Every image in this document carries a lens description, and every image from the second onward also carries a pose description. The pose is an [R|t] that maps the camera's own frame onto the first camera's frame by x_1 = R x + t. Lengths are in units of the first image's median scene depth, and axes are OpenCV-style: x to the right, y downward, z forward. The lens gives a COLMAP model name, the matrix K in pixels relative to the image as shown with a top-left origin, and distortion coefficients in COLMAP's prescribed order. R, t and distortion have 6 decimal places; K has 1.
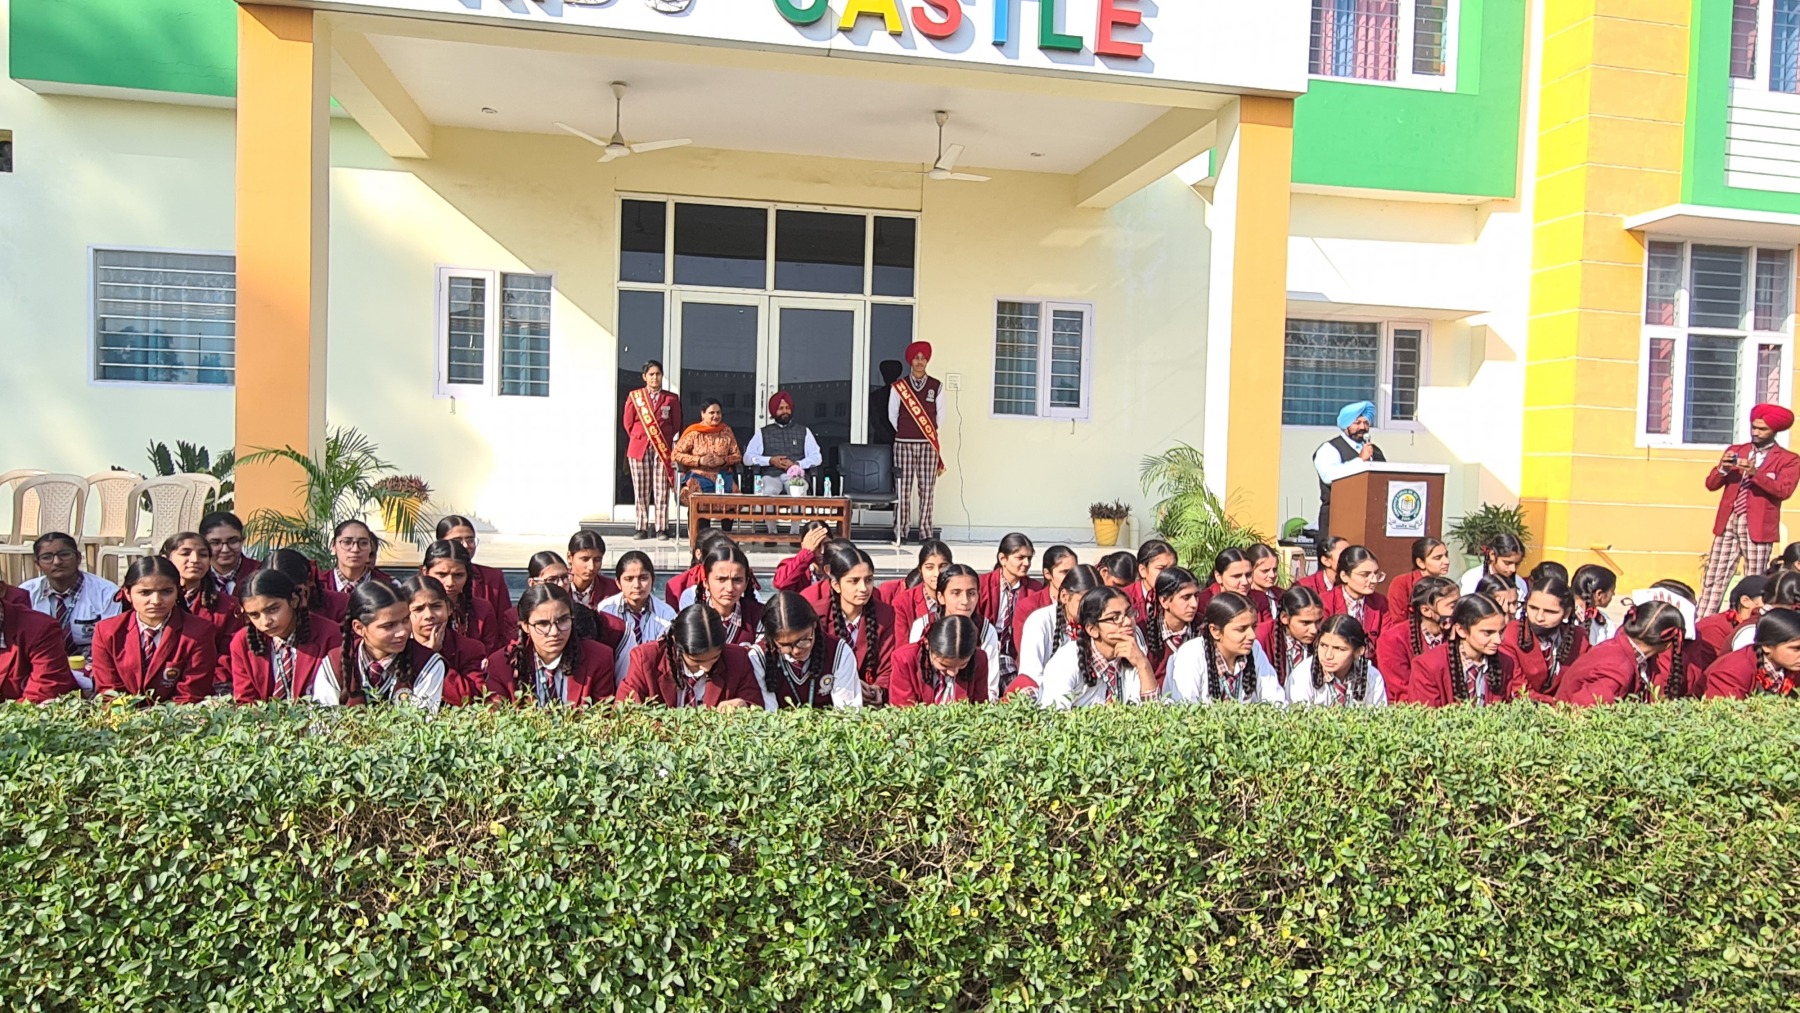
lens RADIAL K [[1115.1, 0, 897.2], [0, 1115.1, 515.6], [0, 0, 1]] dist [0.000639, -0.002631]
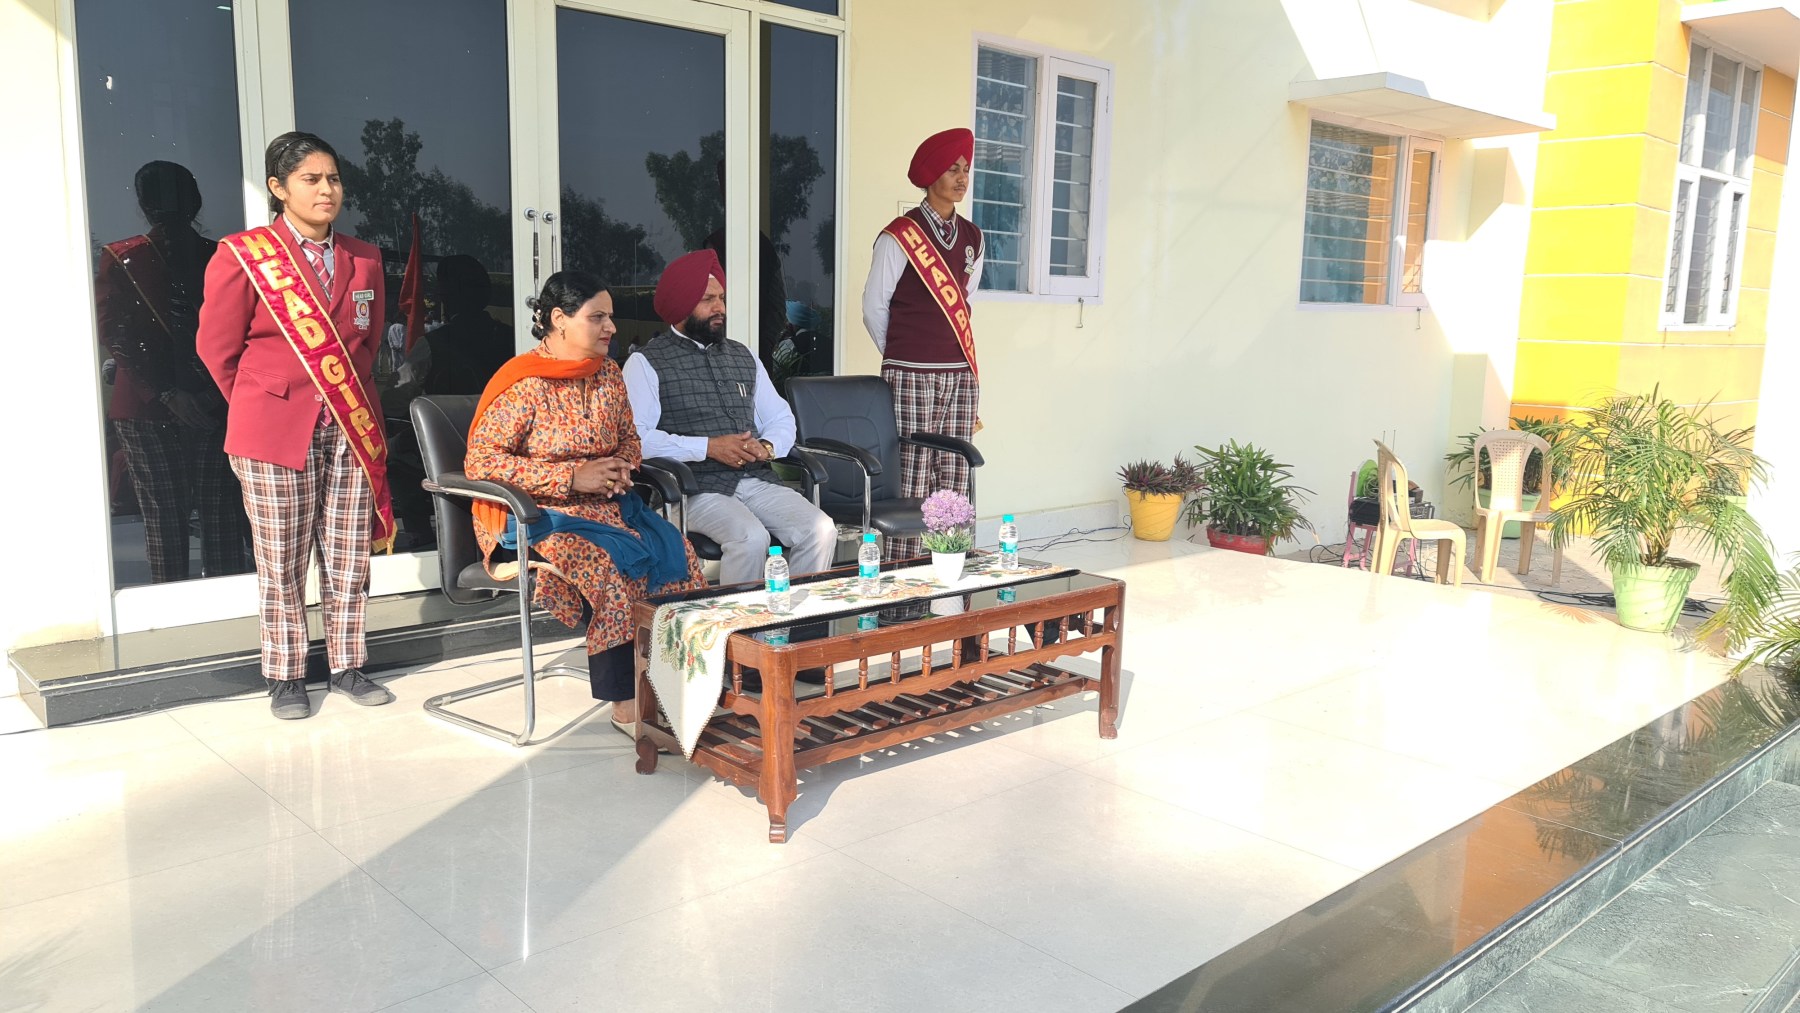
lens RADIAL K [[1321.3, 0, 909.7], [0, 1321.3, 504.3], [0, 0, 1]] dist [0.045080, 0.001355]
pose [[0.841539, -0.086000, 0.533308, -0.368754], [0.021892, 0.991865, 0.125401, -0.106494], [-0.539753, -0.093854, 0.836575, 0.781740]]
